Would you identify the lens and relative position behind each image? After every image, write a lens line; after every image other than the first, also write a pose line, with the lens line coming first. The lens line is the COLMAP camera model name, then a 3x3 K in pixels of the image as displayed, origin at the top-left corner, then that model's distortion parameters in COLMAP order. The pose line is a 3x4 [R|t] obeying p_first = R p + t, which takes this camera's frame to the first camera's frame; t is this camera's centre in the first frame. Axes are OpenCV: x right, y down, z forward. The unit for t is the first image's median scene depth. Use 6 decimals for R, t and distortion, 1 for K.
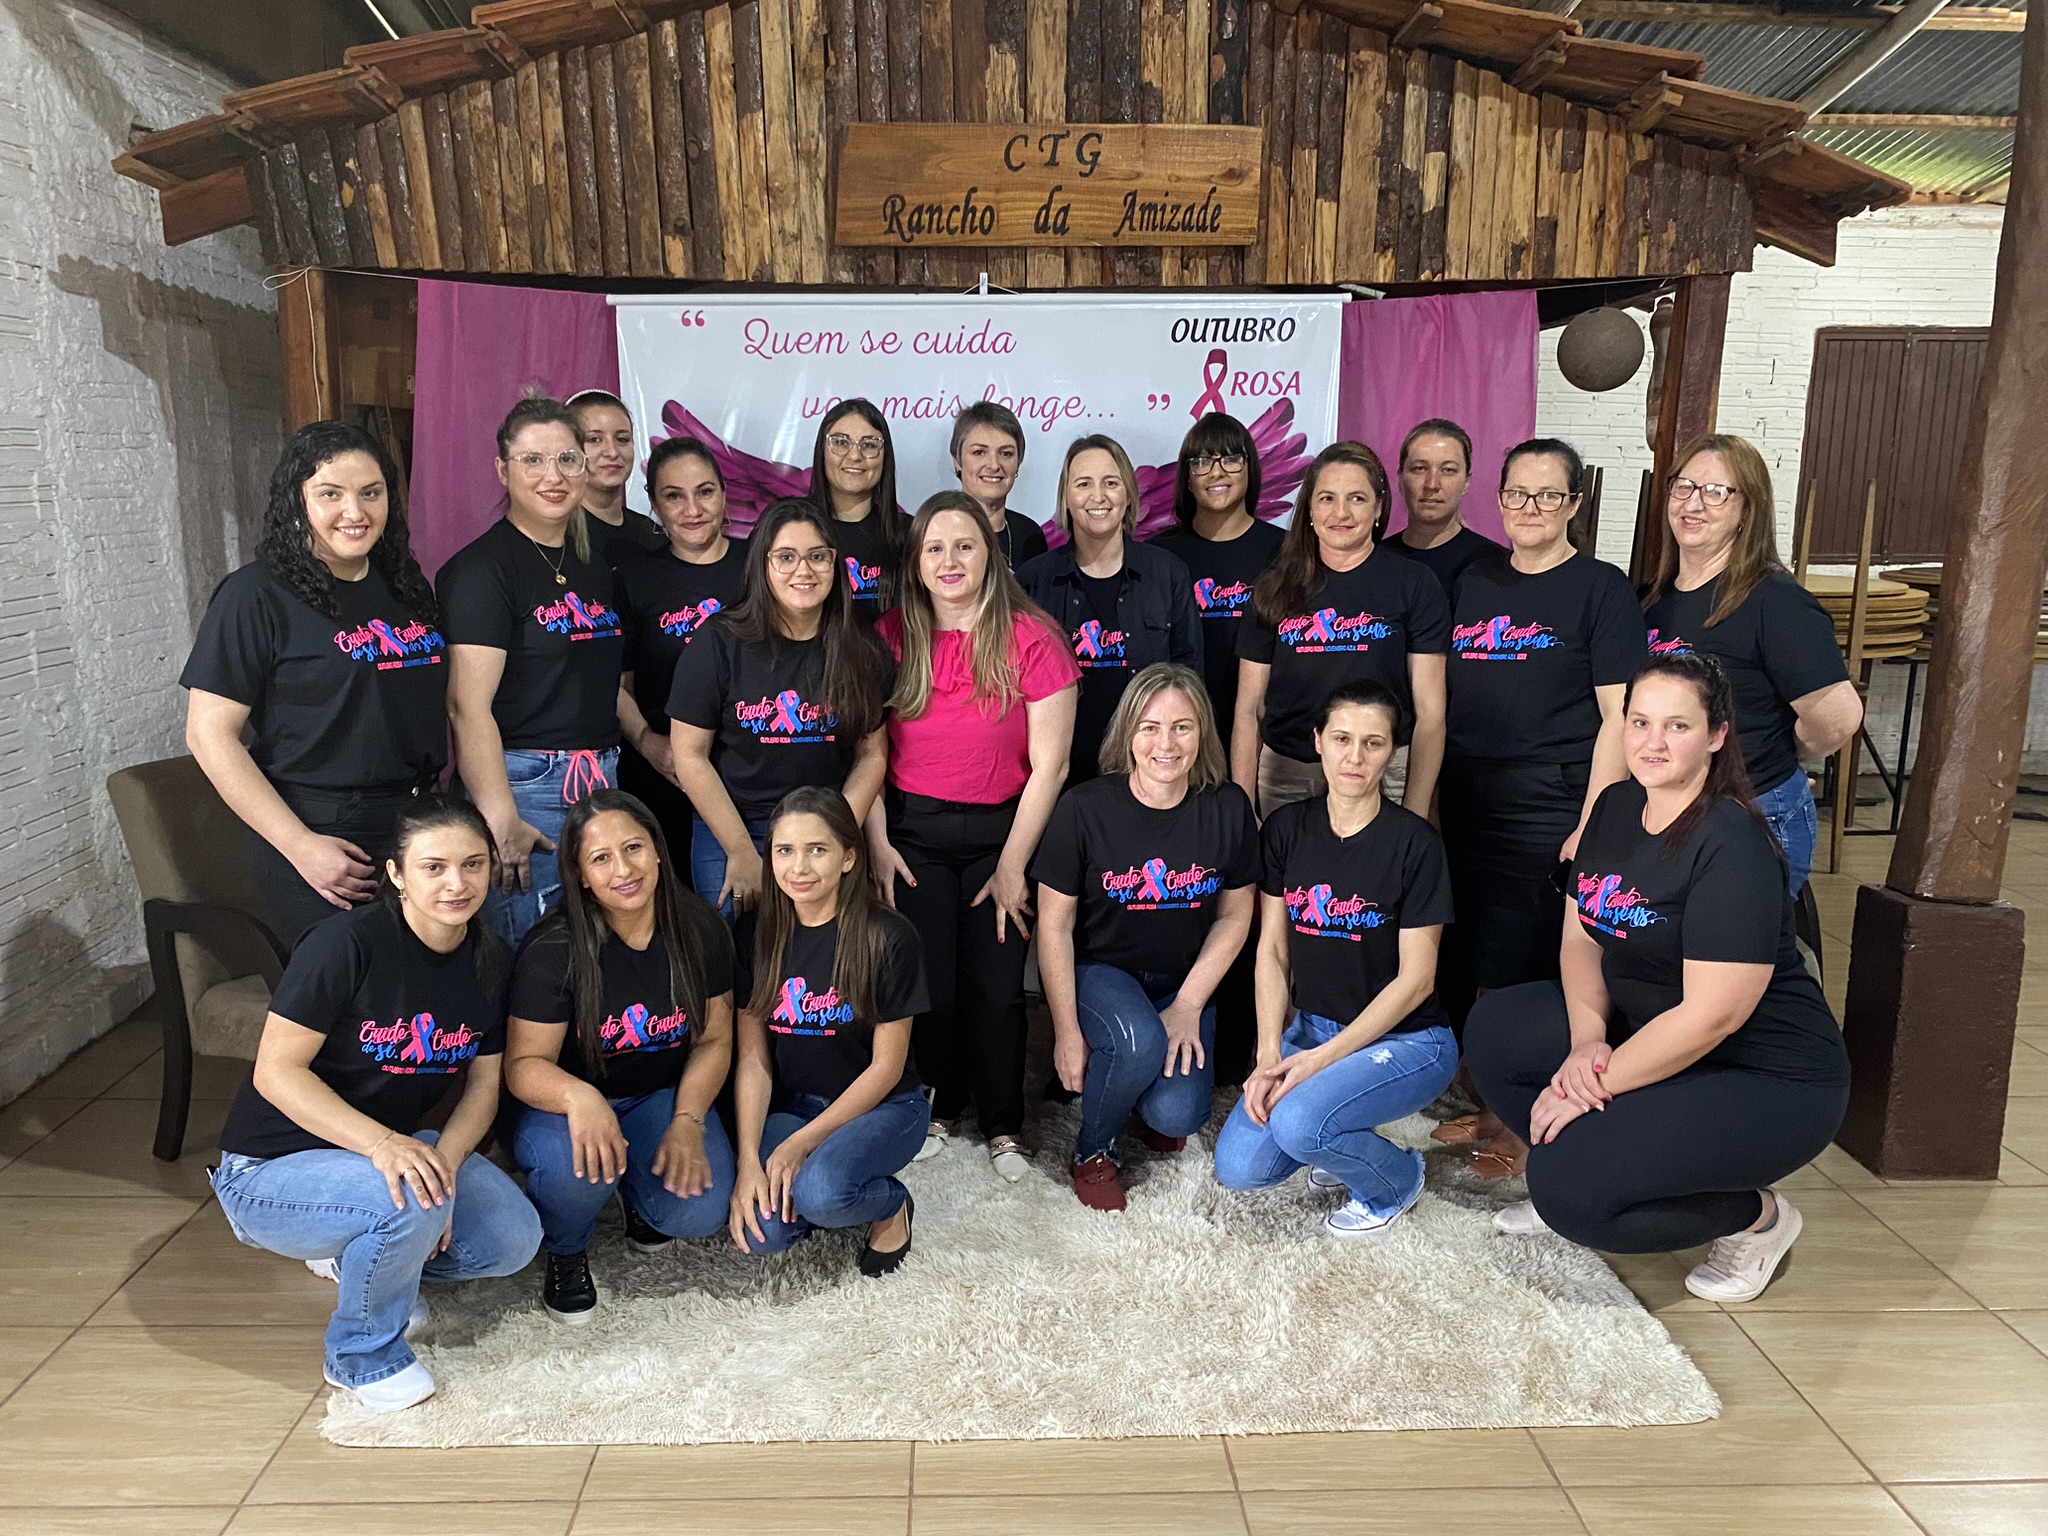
lens RADIAL K [[1563.9, 0, 1019.2], [0, 1563.9, 768.3], [0, 0, 1]] dist [0.027873, -0.022919]
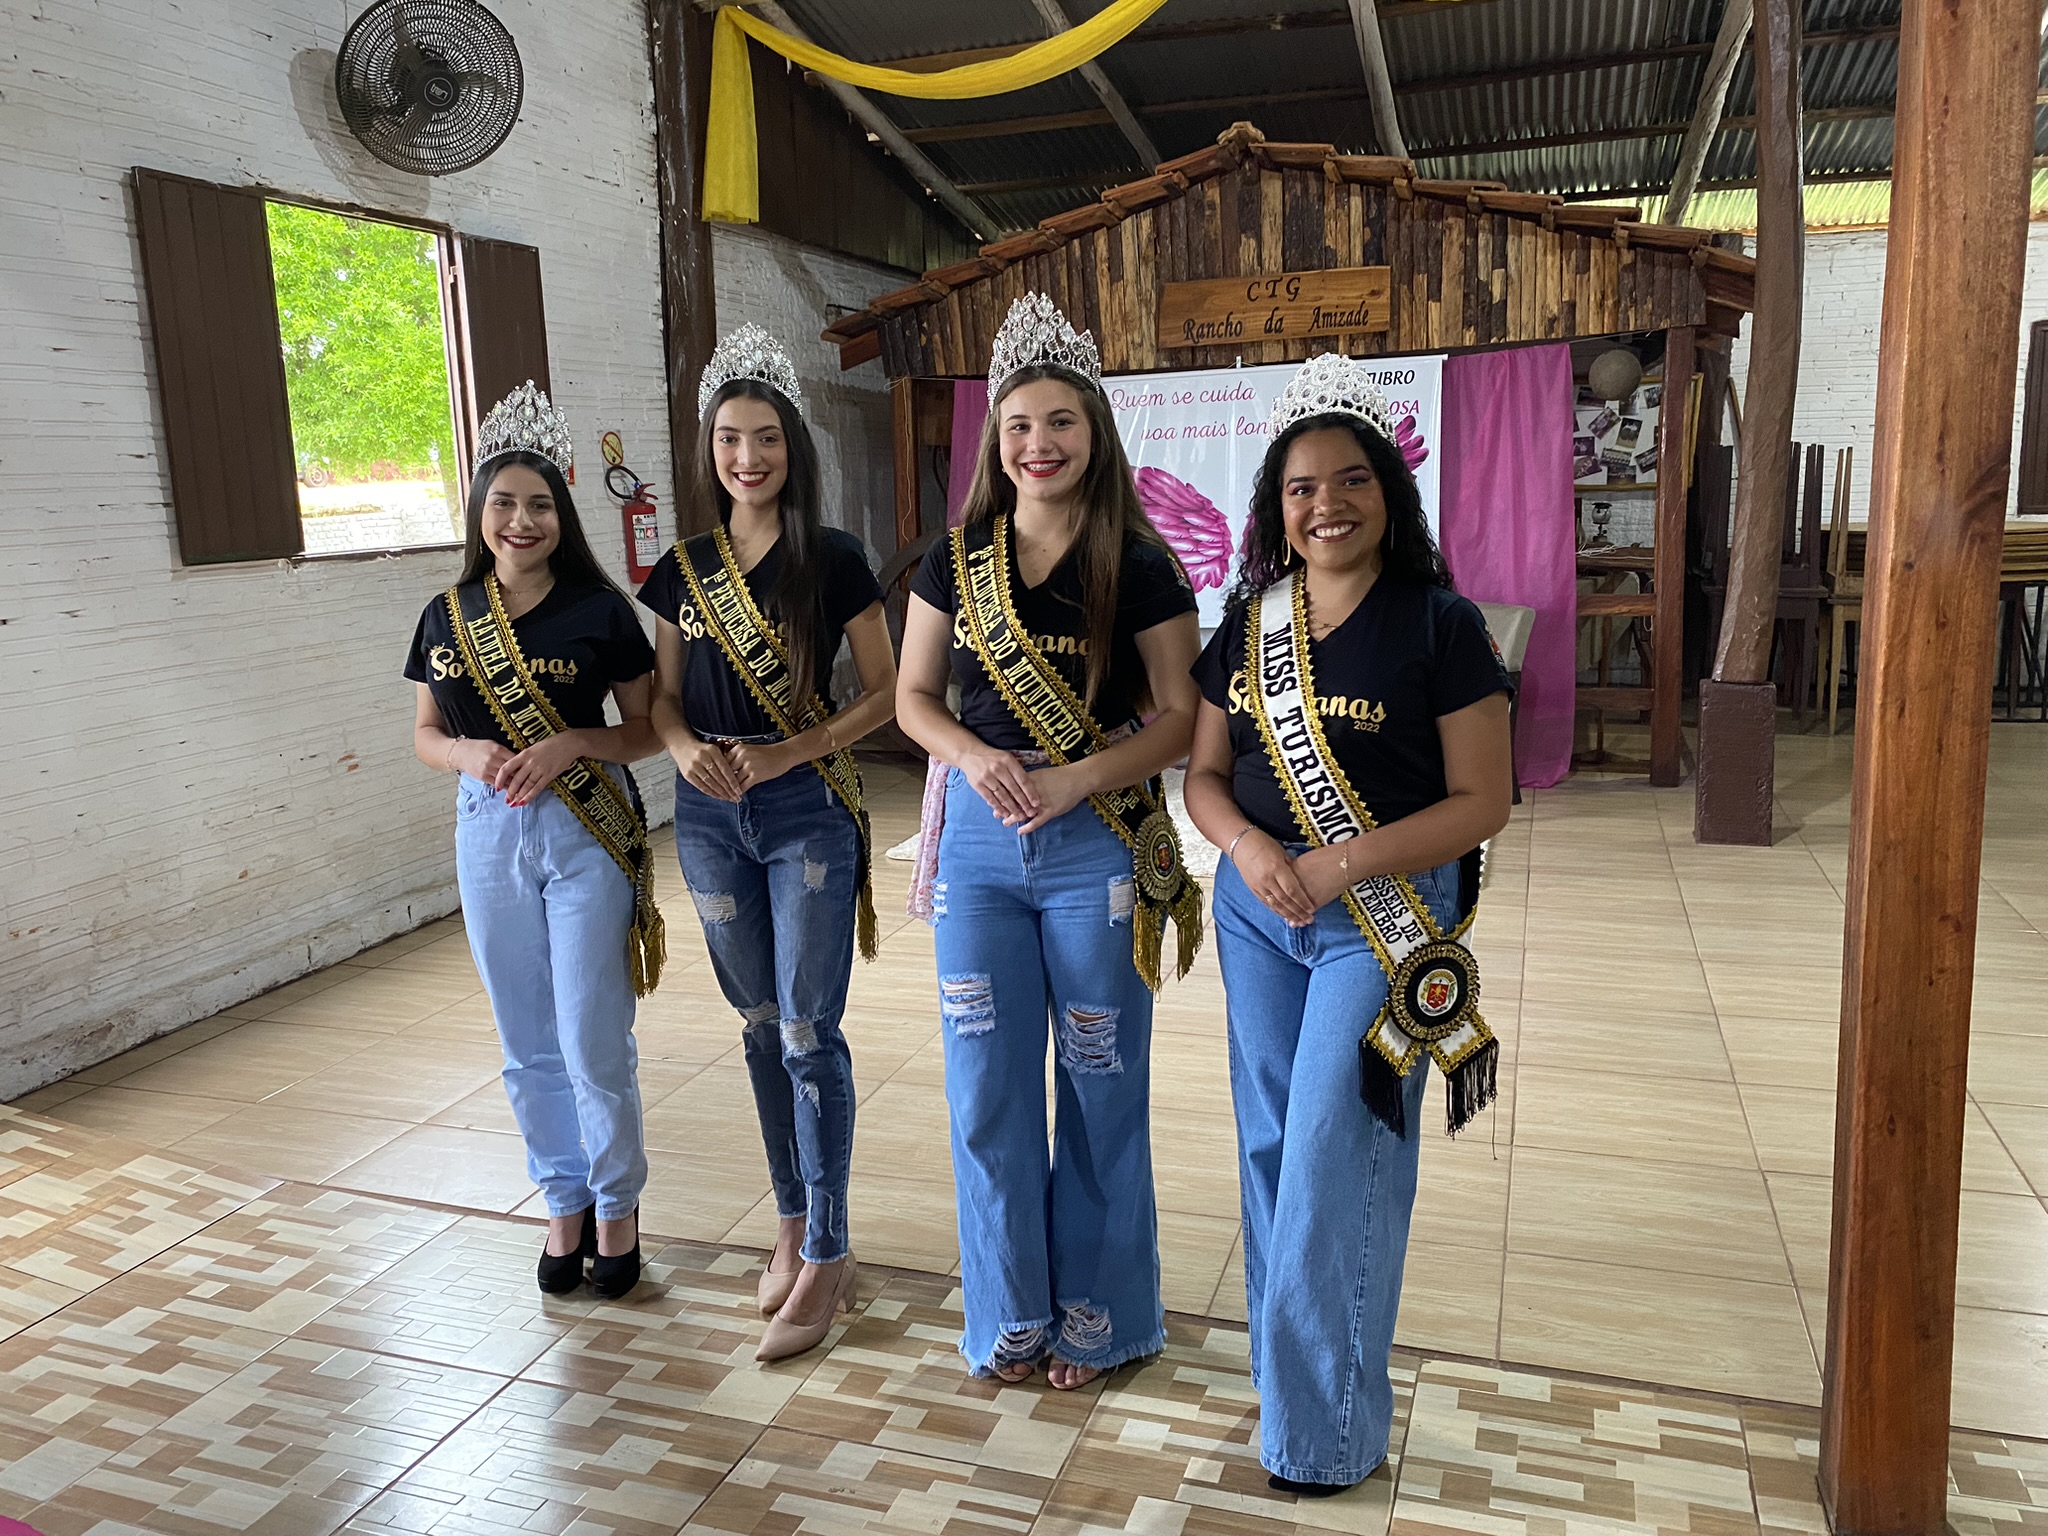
lens RADIAL K [[1563.9, 0, 1017.1], [0, 1563.9, 771.1], [0, 0, 1]] dist [0.027873, -0.022919]
pose [[0.932937, 0.028841, -0.358882, 0.409689], [-0.029470, 0.999559, 0.003720, 0.169213], [0.358831, 0.007106, 0.933376, -0.801592]]
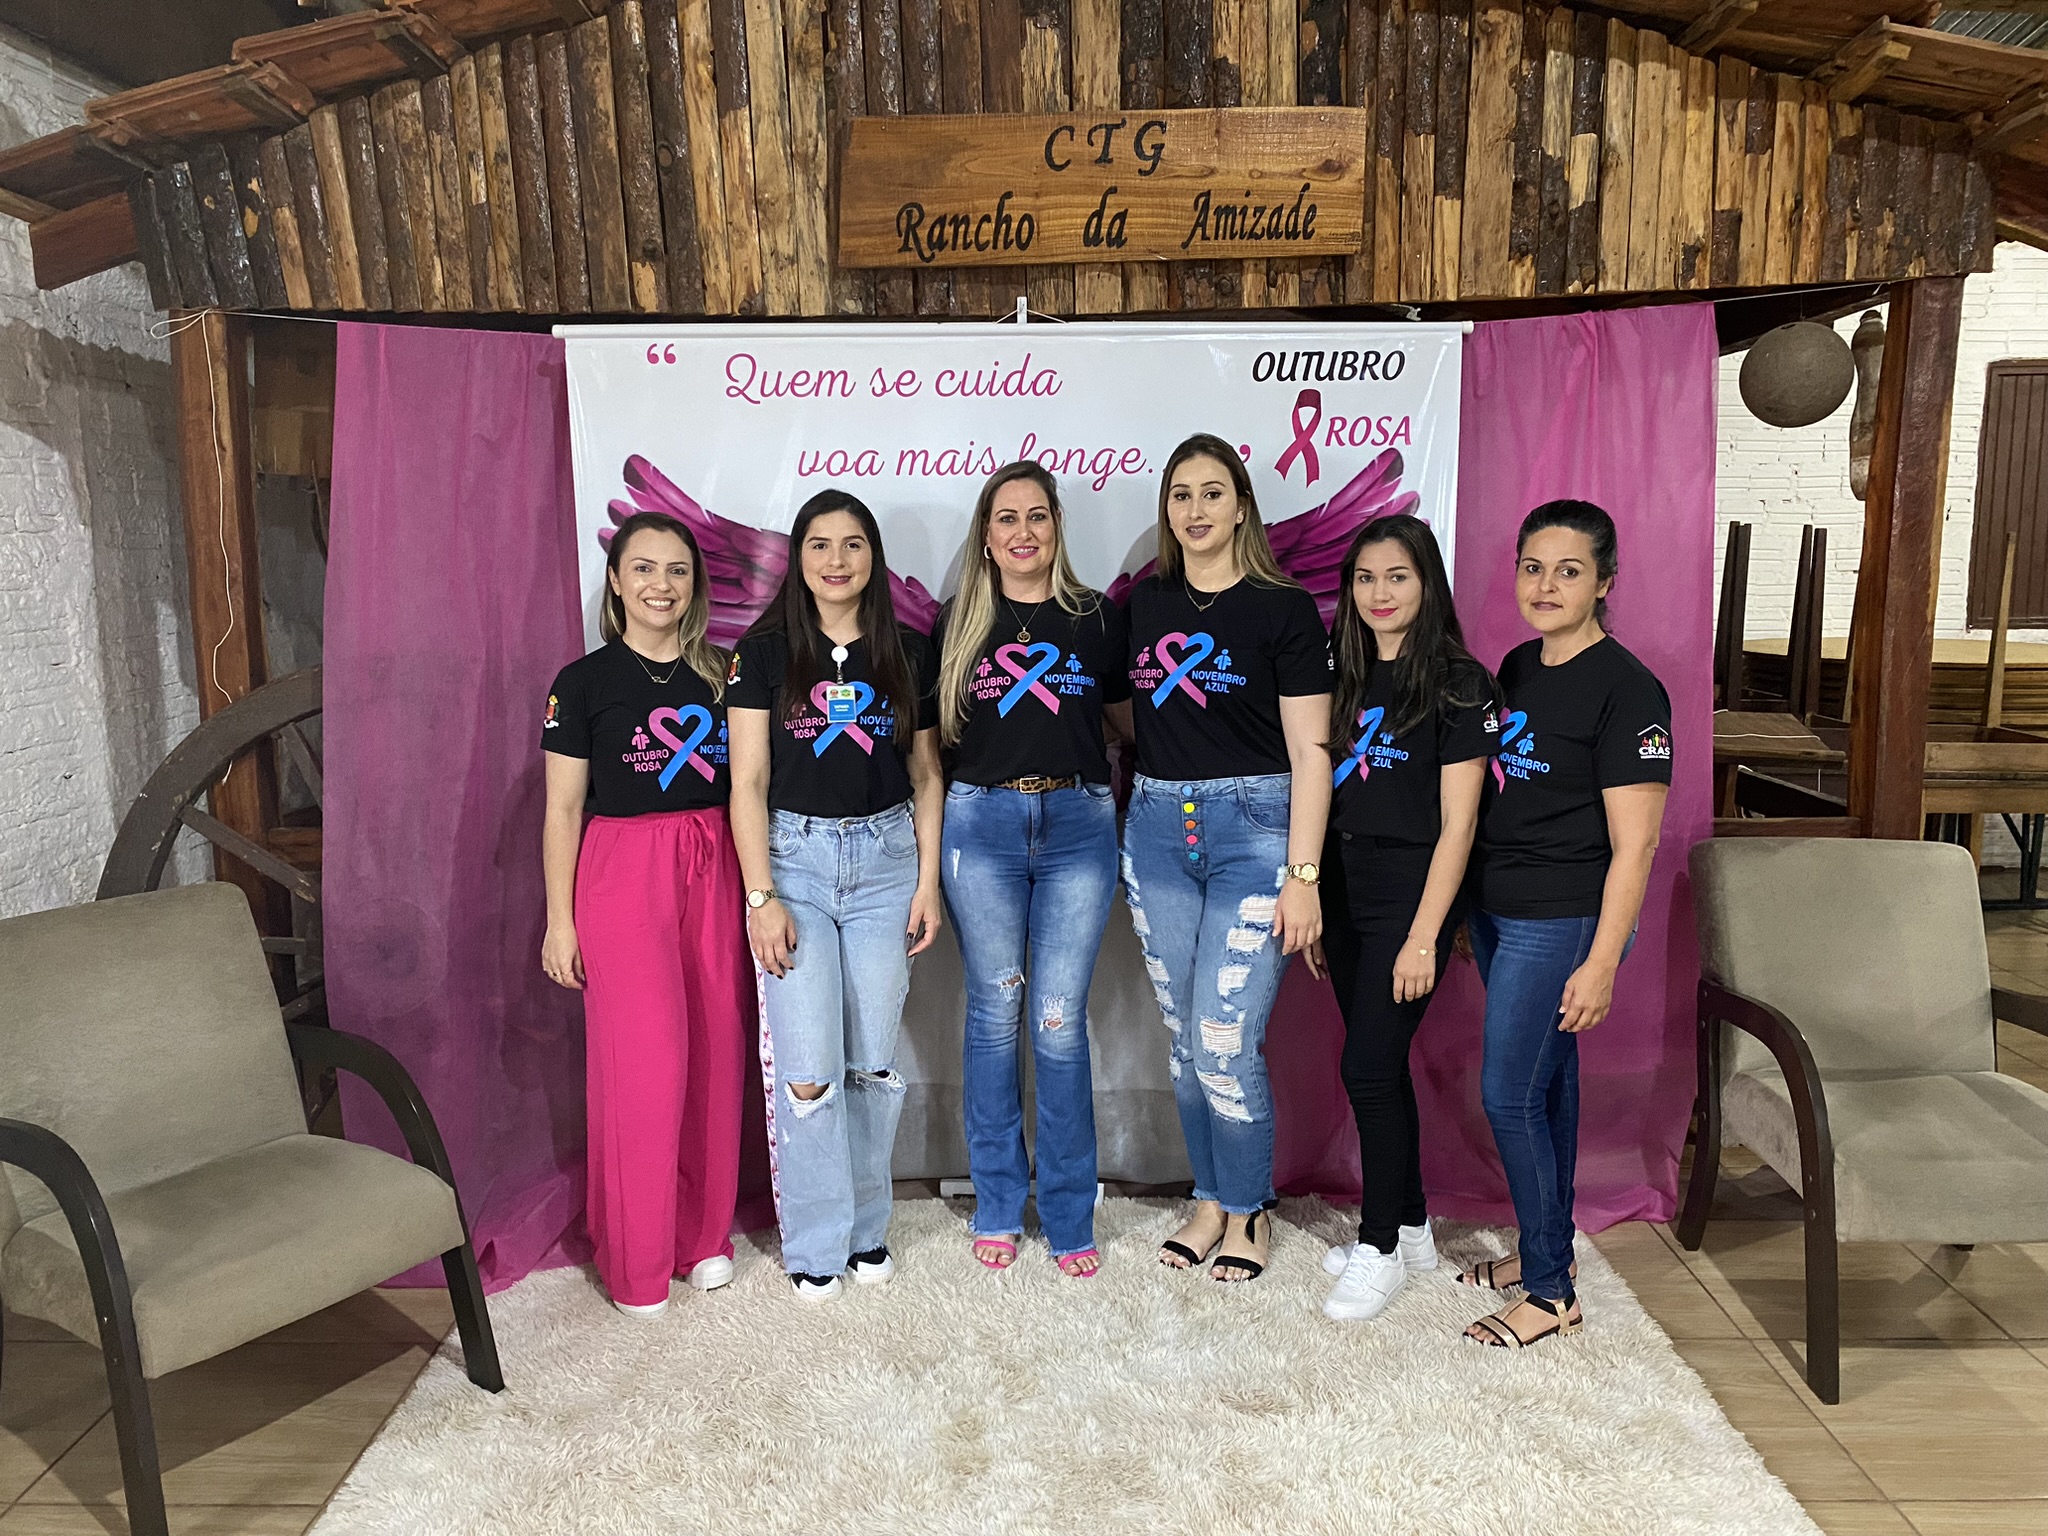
lens RADIAL K [[1563.9, 0, 1026.8], [0, 1563.9, 769.1], [0, 0, 1]] dist [0.027873, -0.022919]
pose [[0.999011, -0.012302, -0.042729, 0.011572], [0.010427, 0.998985, -0.043831, -0.036997], [0.043225, 0.043342, 0.998125, 0.203472]]
